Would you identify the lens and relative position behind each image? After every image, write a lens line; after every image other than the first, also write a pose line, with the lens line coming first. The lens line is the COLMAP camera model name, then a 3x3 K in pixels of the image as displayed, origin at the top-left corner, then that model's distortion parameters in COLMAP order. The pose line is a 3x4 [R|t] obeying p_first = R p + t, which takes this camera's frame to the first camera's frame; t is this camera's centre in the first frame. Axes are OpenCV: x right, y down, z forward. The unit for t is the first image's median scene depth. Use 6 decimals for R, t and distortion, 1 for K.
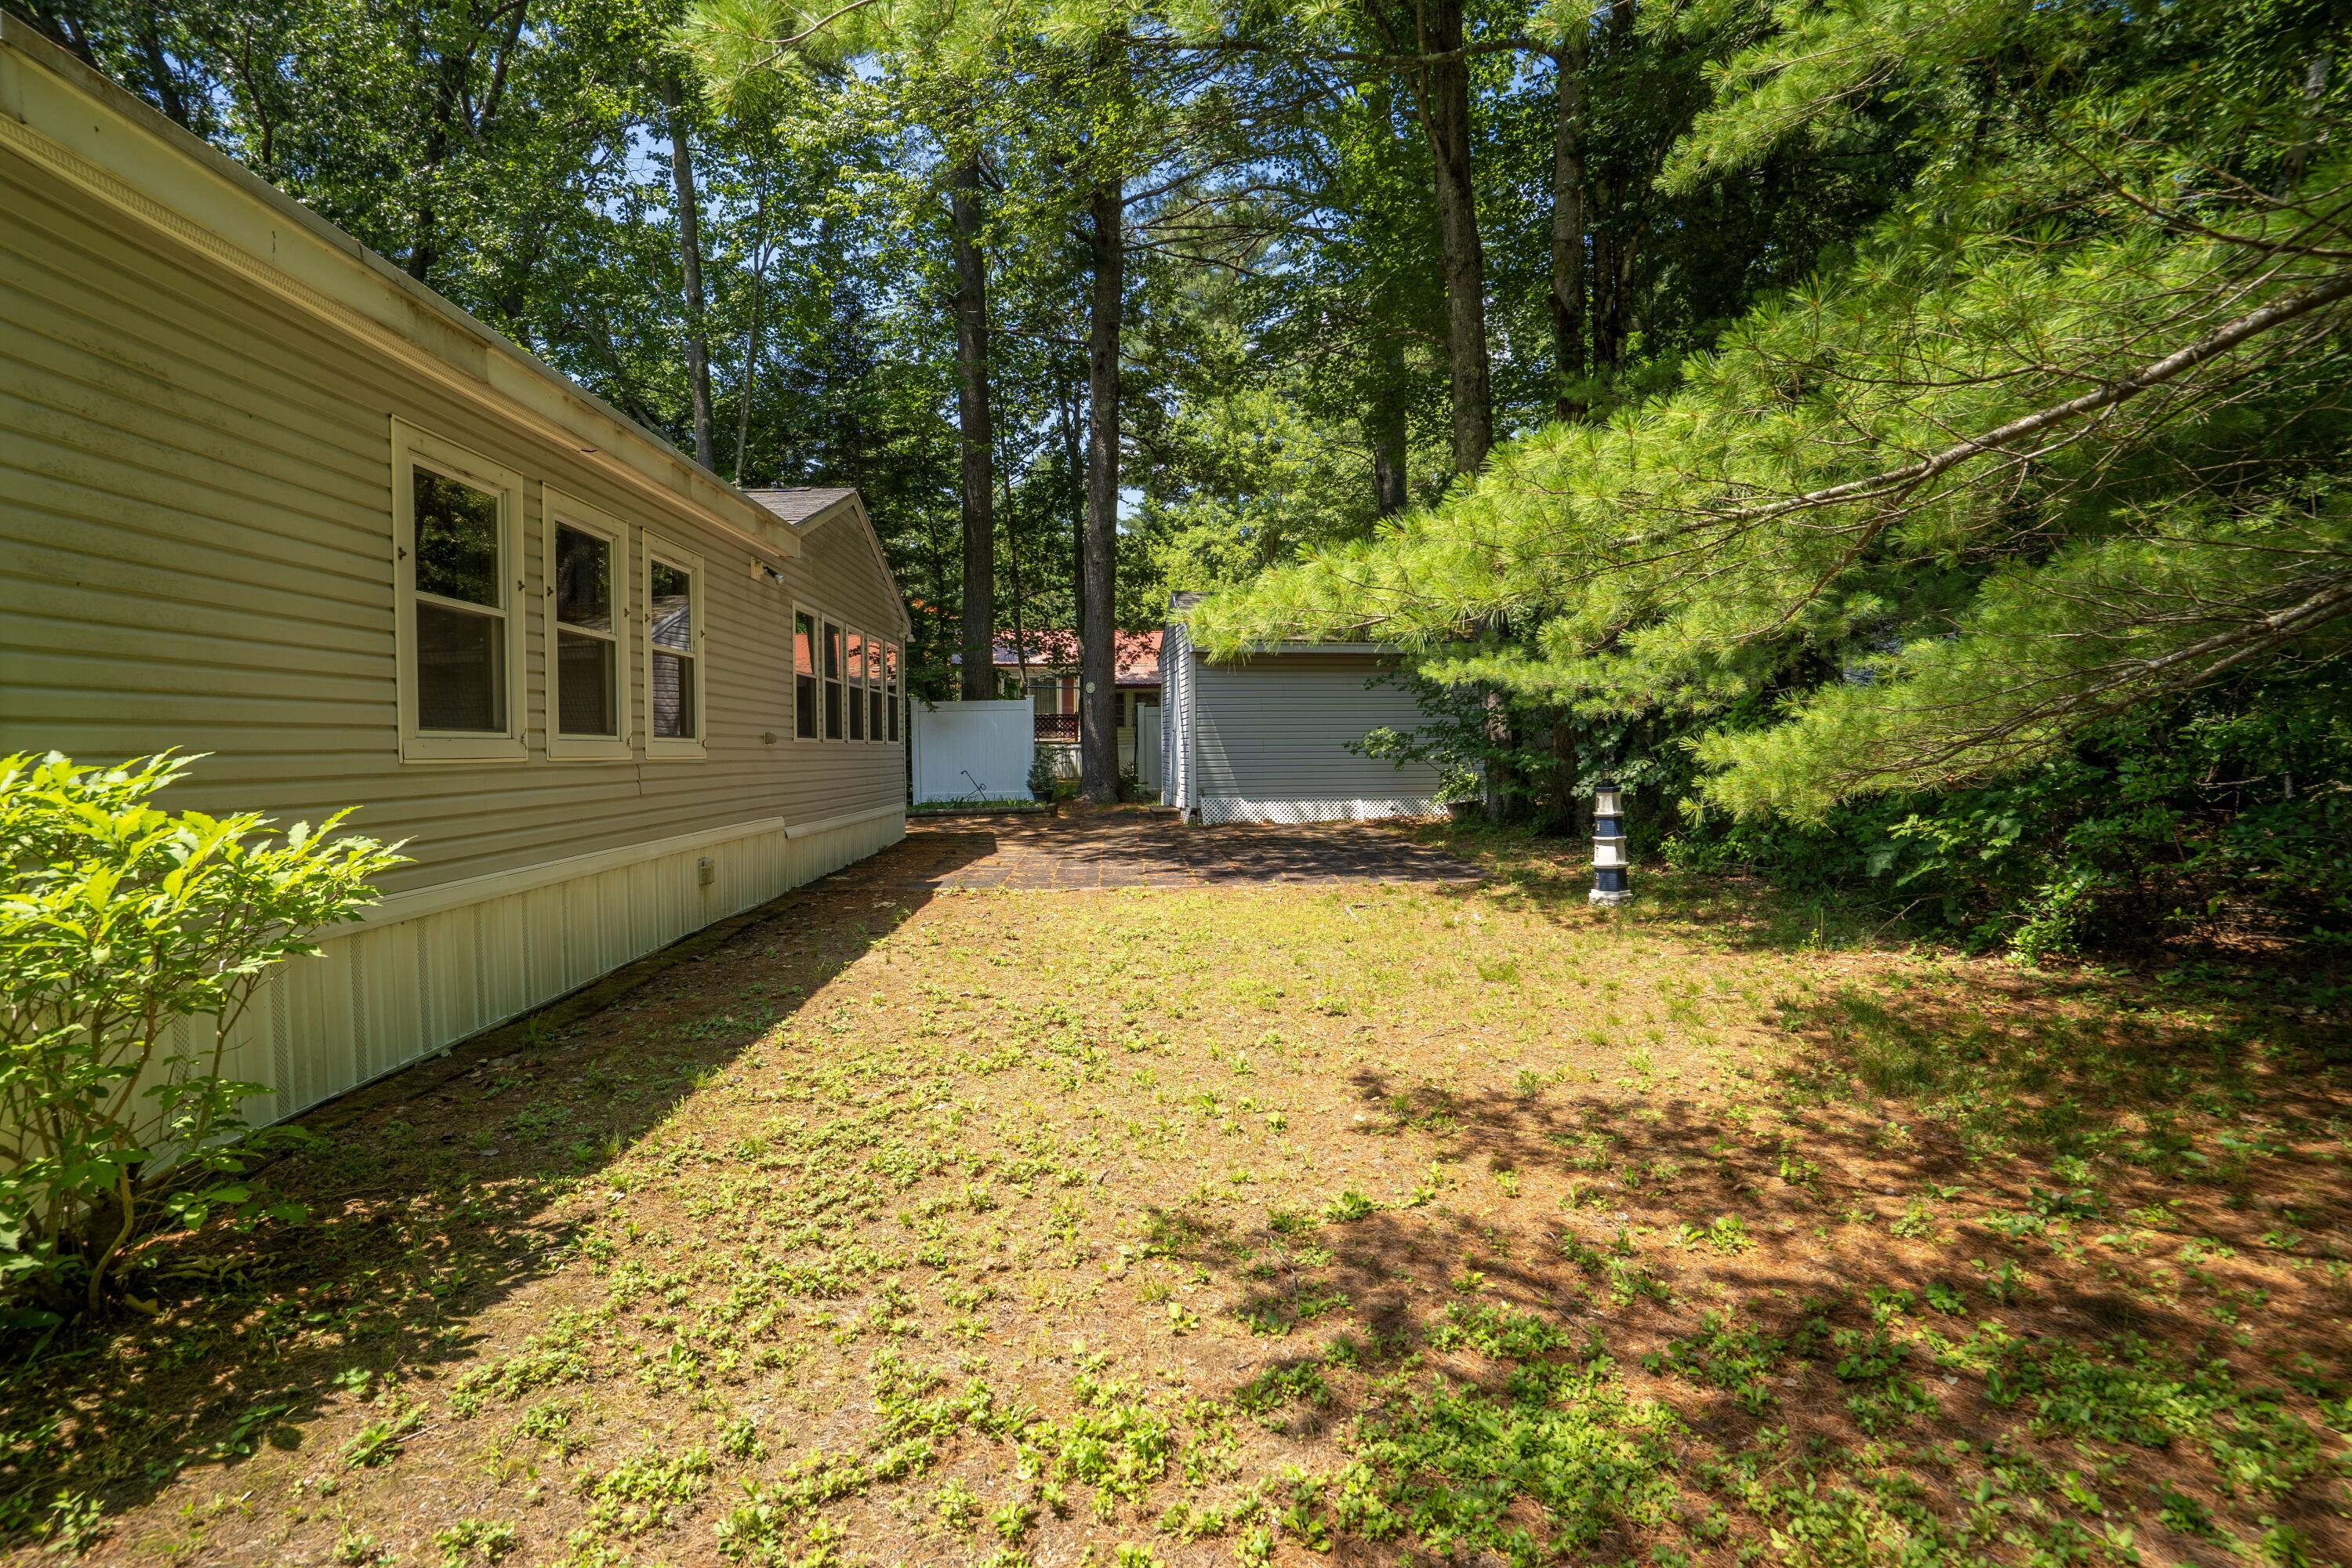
lens RADIAL K [[1101.2, 0, 1180.6], [0, 1101.2, 775.8], [0, 0, 1]] dist [-0.054881, 0.022970]
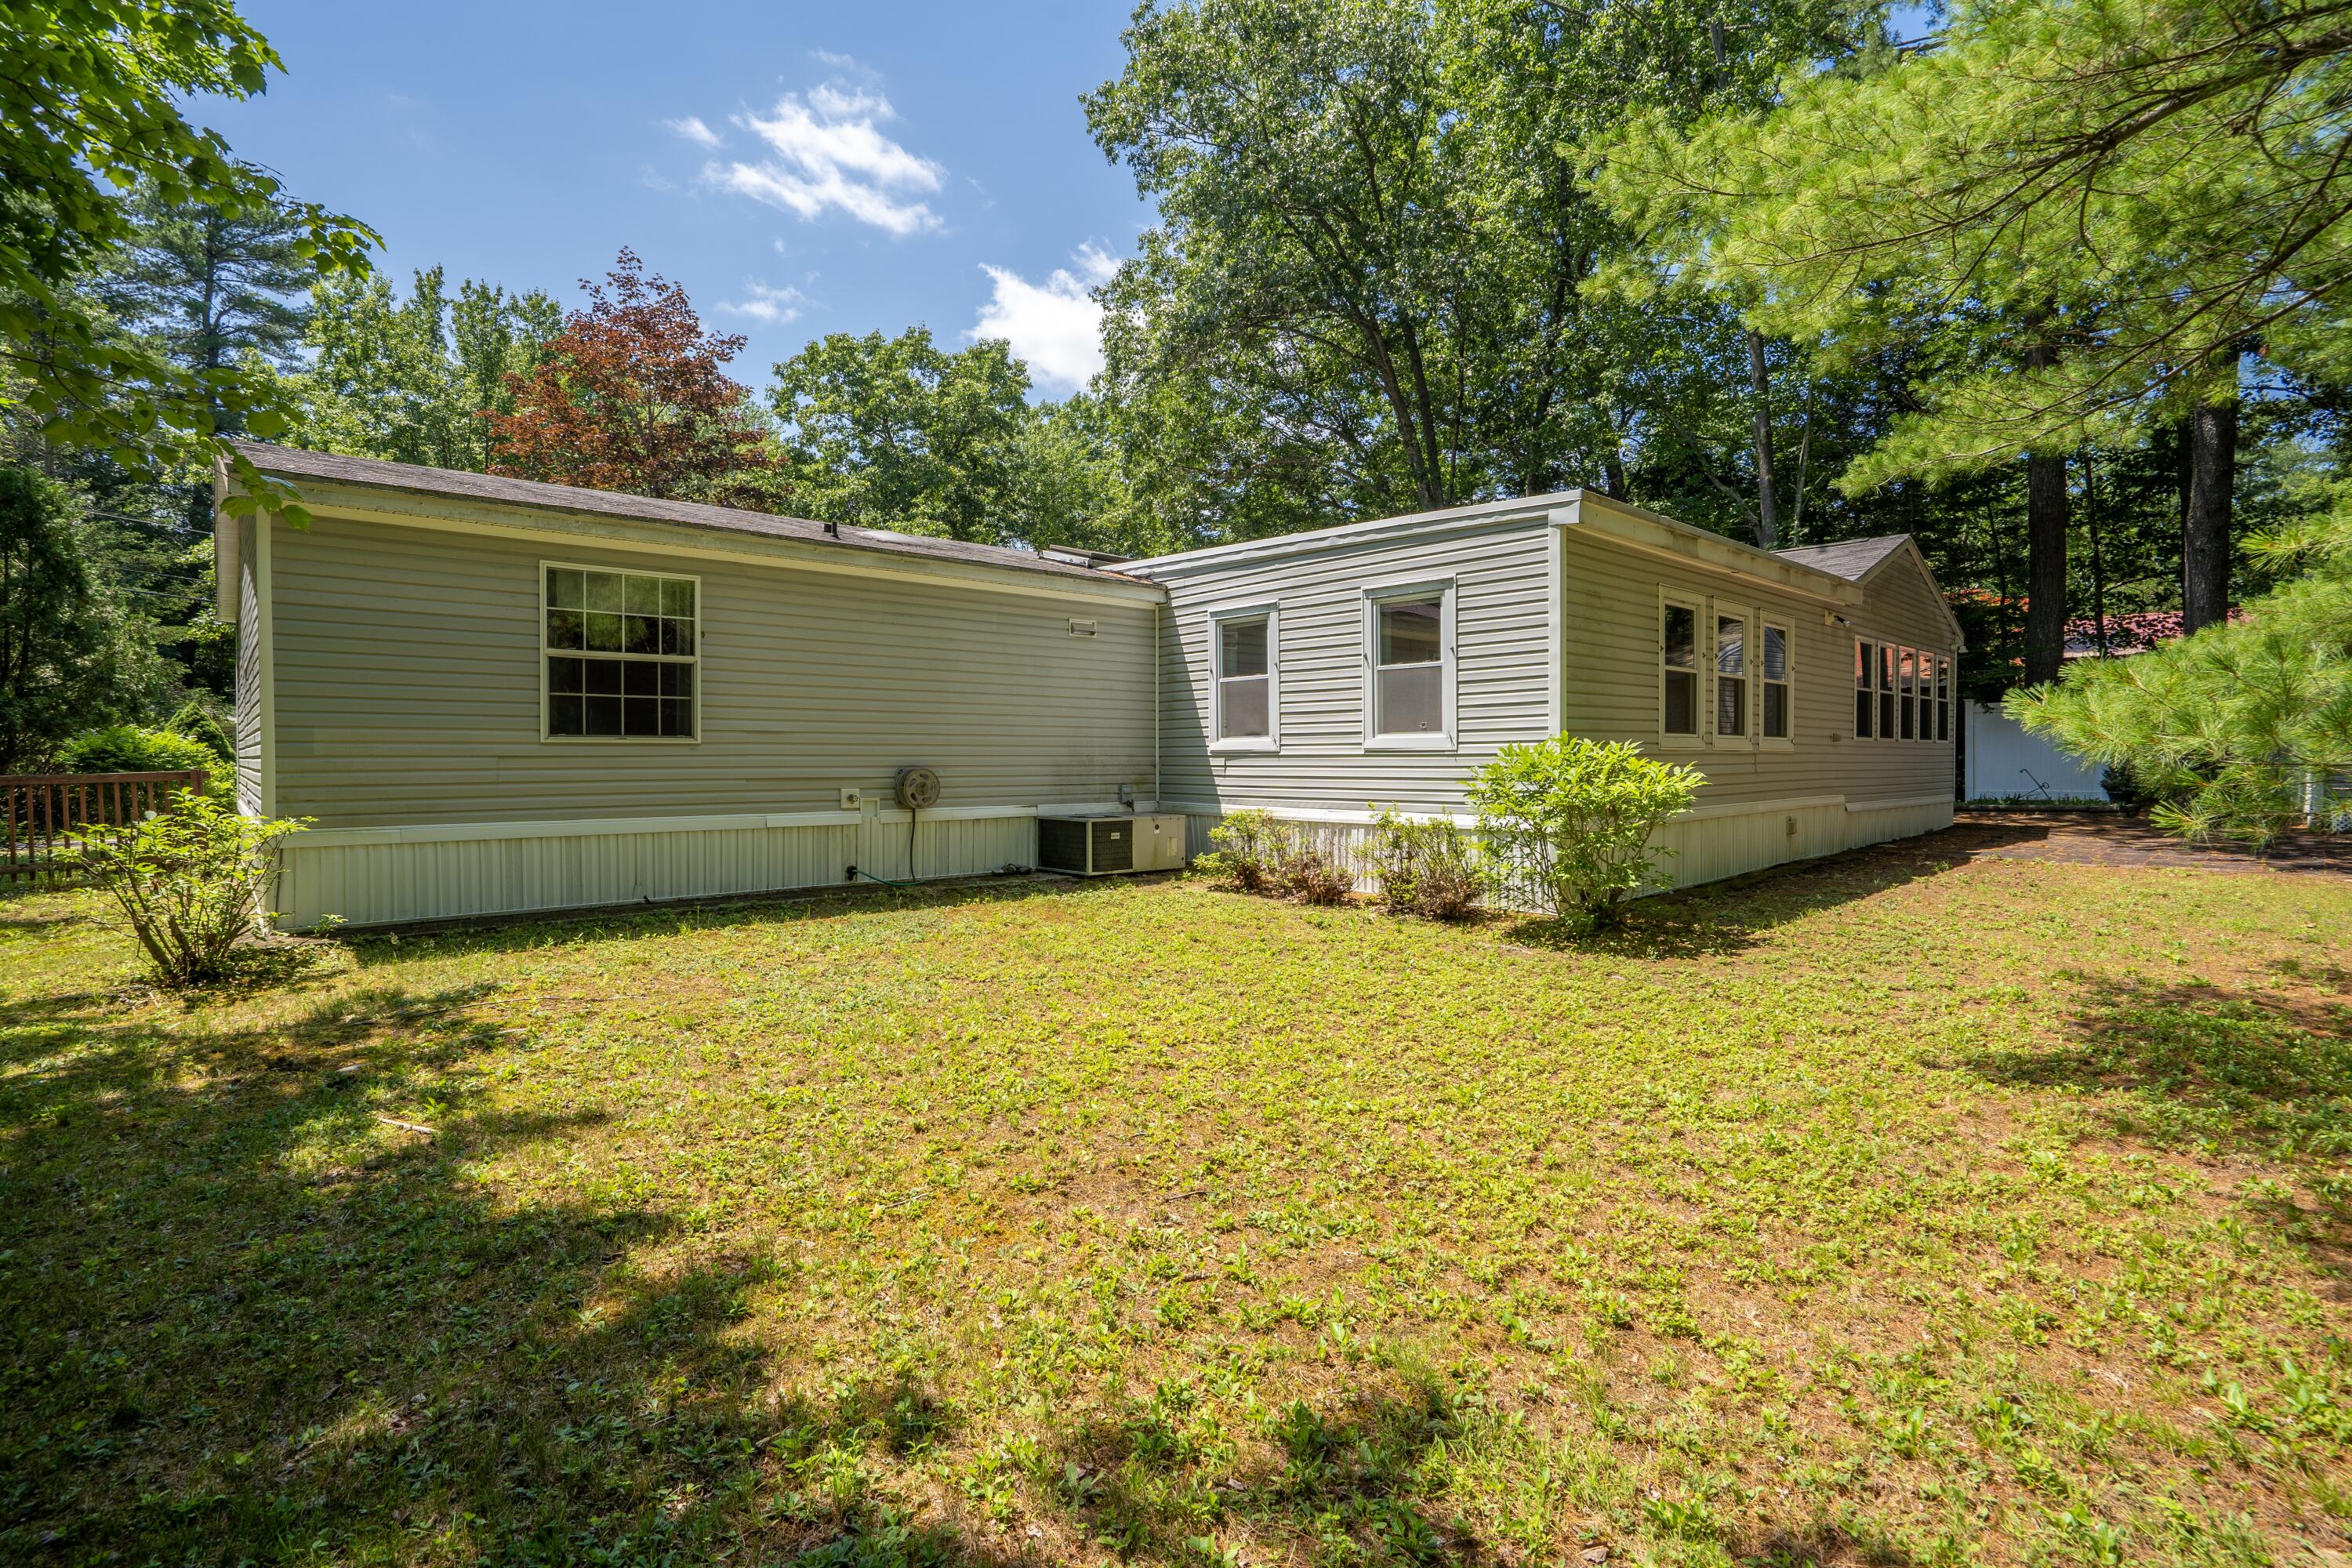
lens RADIAL K [[1101.2, 0, 1180.6], [0, 1101.2, 775.8], [0, 0, 1]] dist [-0.054881, 0.022970]
pose [[0.637532, 0.028085, -0.769912, 0.098630], [-0.025824, 0.999553, 0.015077, 0.009653], [0.769991, 0.010270, 0.637972, -0.332182]]
